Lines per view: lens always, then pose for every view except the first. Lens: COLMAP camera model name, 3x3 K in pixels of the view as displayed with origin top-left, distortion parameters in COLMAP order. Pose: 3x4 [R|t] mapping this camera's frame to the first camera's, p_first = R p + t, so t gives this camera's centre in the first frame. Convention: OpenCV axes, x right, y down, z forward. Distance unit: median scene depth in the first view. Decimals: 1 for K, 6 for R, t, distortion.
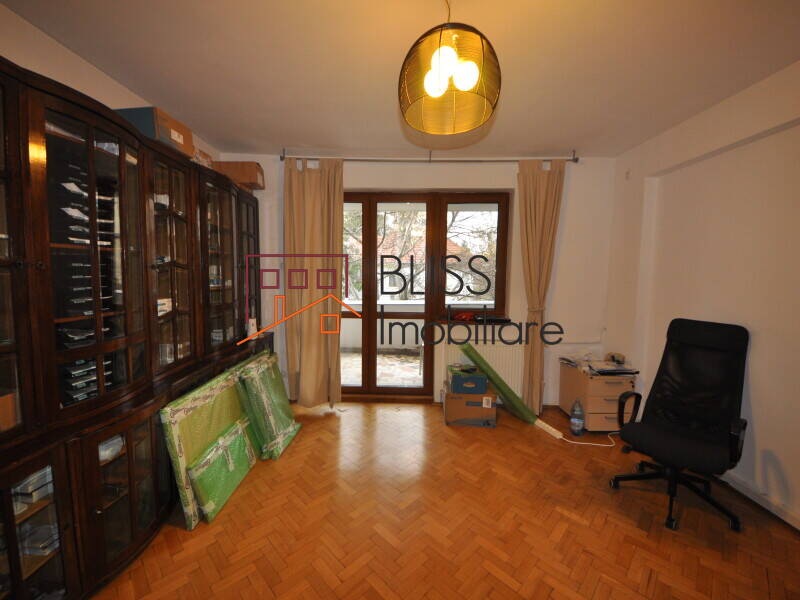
lens RADIAL K [[321.9, 0, 398.4], [0, 321.9, 298.6], [0, 0, 1]] dist [0.049048, -0.029186]
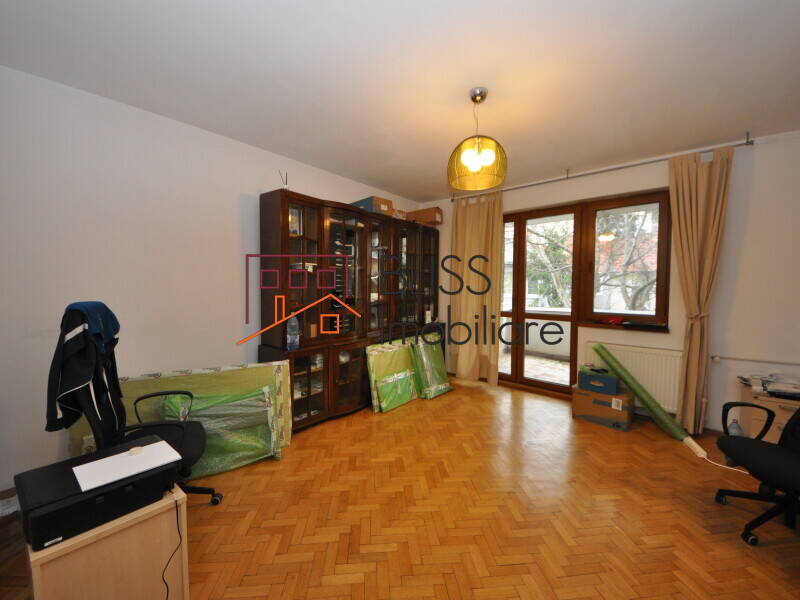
lens RADIAL K [[321.9, 0, 398.4], [0, 321.9, 298.6], [0, 0, 1]] dist [0.049048, -0.029186]
pose [[0.766705, 0.018567, -0.641731, 0.396430], [-0.045644, 0.998629, -0.025639, 0.049268], [0.640375, 0.048949, 0.766501, -0.229113]]
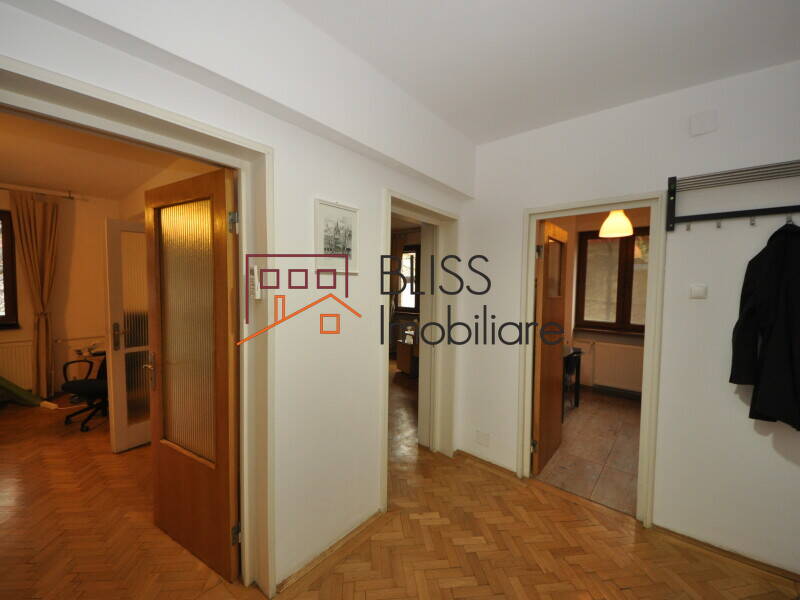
lens RADIAL K [[326.7, 0, 400.0], [0, 326.7, 300.0], [0, 0, 1]] dist [-0.000605, -0.007427]
pose [[0.642228, -0.040519, 0.765442, 0.383834], [0.060066, 0.998191, 0.002443, 0.066485], [-0.764157, 0.044408, 0.643500, -0.856705]]
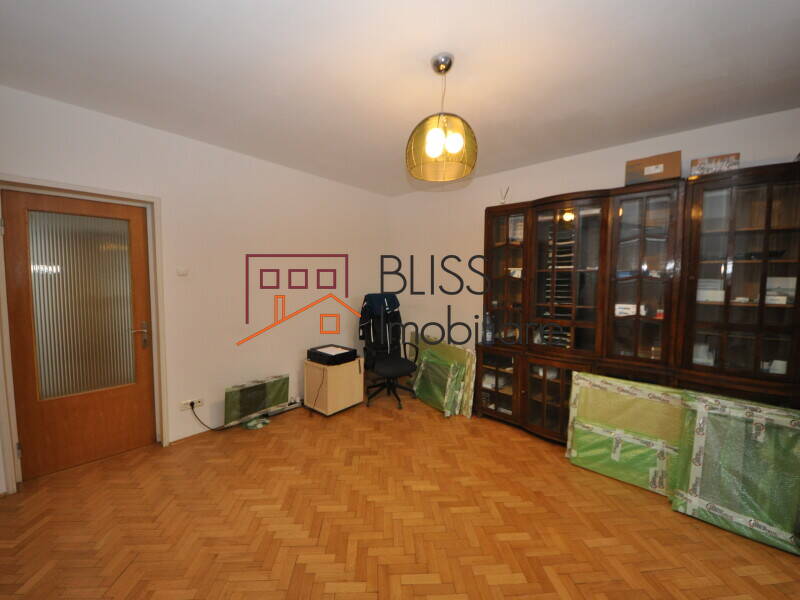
lens RADIAL K [[321.9, 0, 398.4], [0, 321.9, 298.6], [0, 0, 1]] dist [0.049048, -0.029186]
pose [[-0.665986, 0.027777, -0.745447, 0.562692], [-0.078552, 0.991139, 0.107111, -0.059369], [0.741817, 0.129890, -0.657903, 0.782703]]
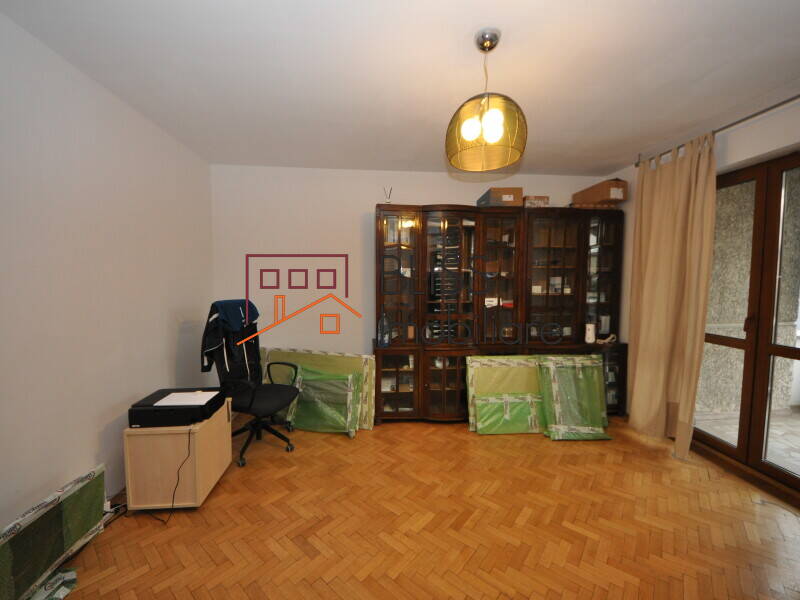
lens RADIAL K [[321.9, 0, 398.4], [0, 321.9, 298.6], [0, 0, 1]] dist [0.049048, -0.029186]
pose [[0.084314, 0.044445, -0.995448, 0.595823], [-0.083718, 0.995789, 0.037369, -0.012315], [0.992916, 0.080187, 0.087680, 0.250921]]
